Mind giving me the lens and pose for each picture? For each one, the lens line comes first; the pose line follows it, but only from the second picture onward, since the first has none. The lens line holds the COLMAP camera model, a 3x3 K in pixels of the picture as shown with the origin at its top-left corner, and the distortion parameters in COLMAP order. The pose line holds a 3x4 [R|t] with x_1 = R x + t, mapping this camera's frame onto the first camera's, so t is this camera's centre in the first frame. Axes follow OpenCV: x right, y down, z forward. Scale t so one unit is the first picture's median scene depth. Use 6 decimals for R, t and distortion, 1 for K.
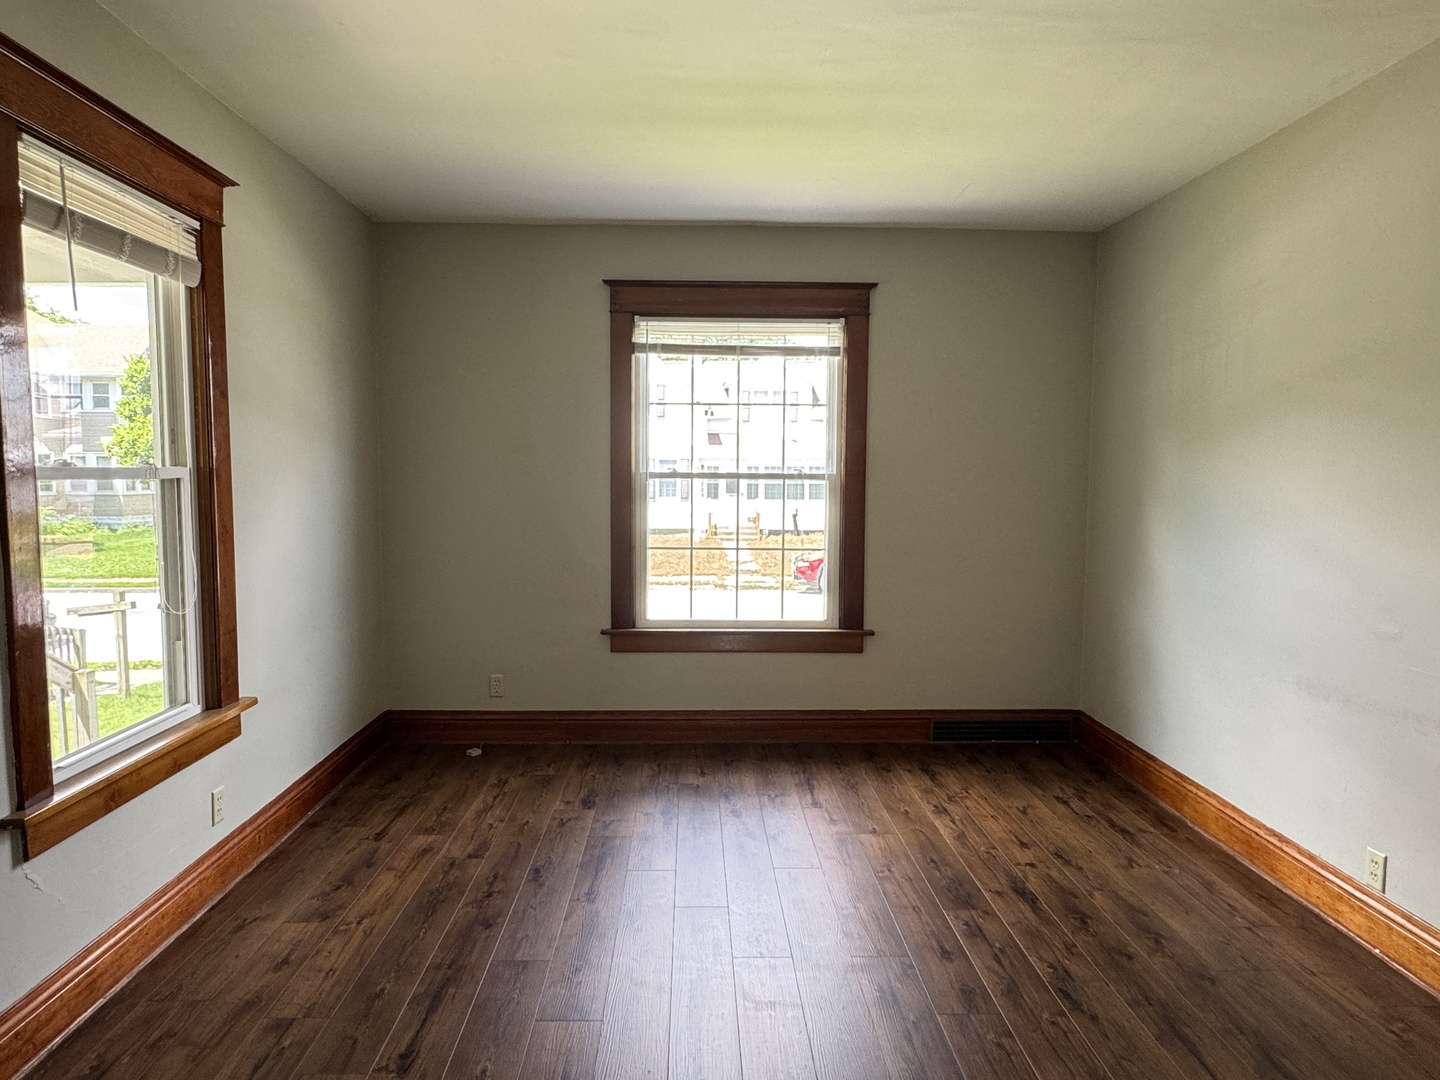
lens RADIAL K [[891.6, 0, 715.6], [0, 891.6, 544.9], [0, 0, 1]] dist [-0.001482, -0.000325]
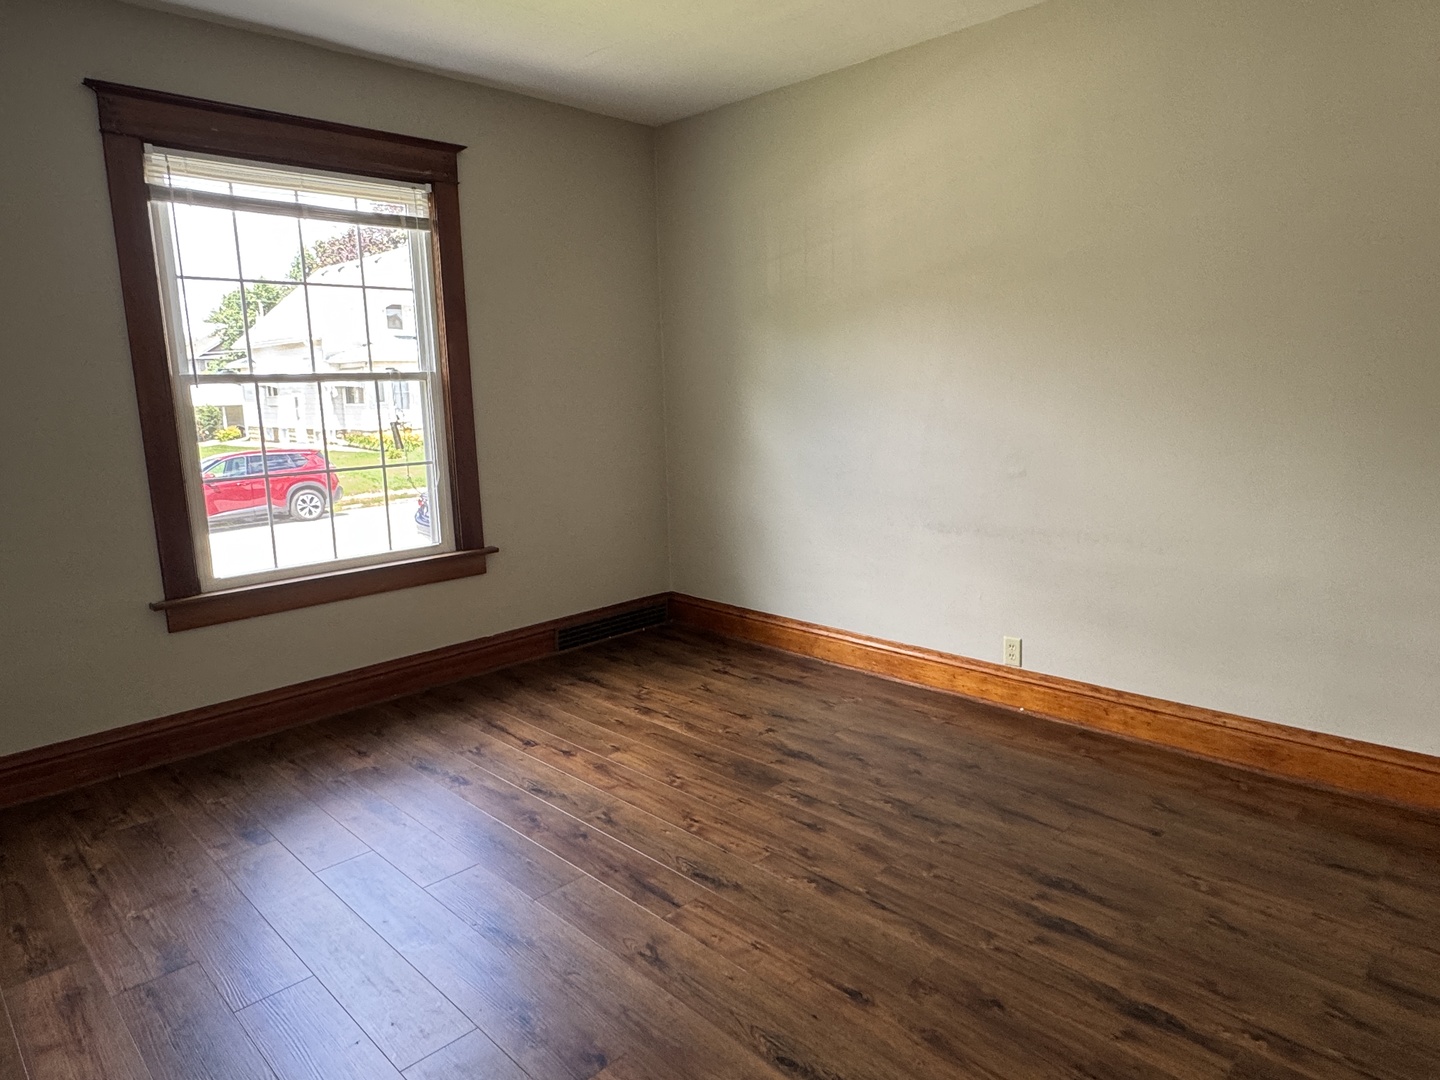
lens RADIAL K [[891.6, 0, 718.4], [0, 891.6, 533.2], [0, 0, 1]] dist [-0.001482, -0.000325]
pose [[0.730323, -0.142544, 0.668064, -0.278694], [0.086821, 0.989424, 0.116200, -0.002694], [-0.677562, -0.026861, 0.734975, 0.199614]]
